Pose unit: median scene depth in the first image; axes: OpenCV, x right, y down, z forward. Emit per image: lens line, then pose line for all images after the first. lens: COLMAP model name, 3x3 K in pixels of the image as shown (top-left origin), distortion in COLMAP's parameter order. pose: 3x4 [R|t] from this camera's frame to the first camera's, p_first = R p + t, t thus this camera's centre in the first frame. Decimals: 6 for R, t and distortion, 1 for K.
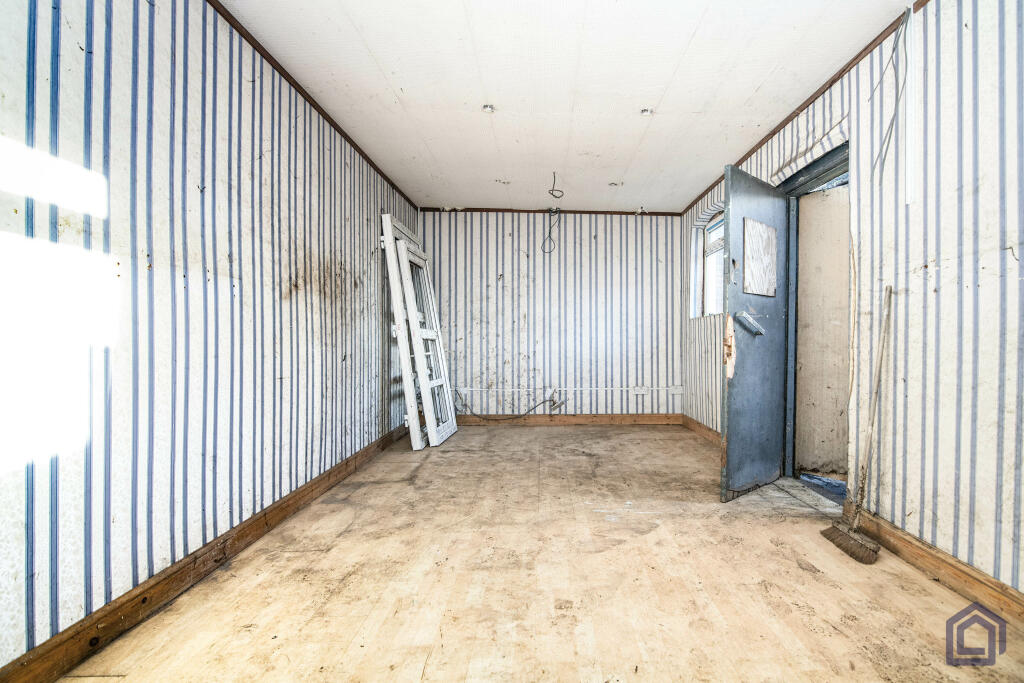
lens RADIAL K [[476.3, 0, 512.3], [0, 476.3, 340.4], [0, 0, 1]] dist [0.010866, -0.005513]
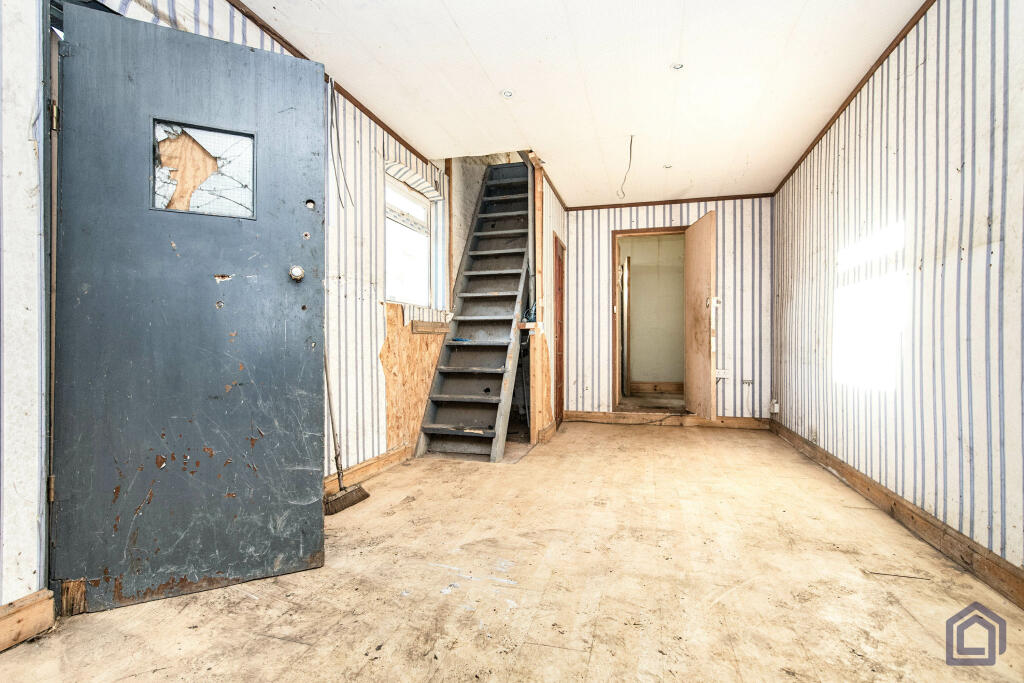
lens RADIAL K [[476.3, 0, 537.5], [0, 476.3, 348.9], [0, 0, 1]] dist [0.010866, -0.005513]
pose [[-0.986134, 0.001620, 0.165943, 0.043688], [0.003048, 0.999961, 0.008346, 0.043292], [-0.165922, 0.008736, -0.986100, 2.103779]]
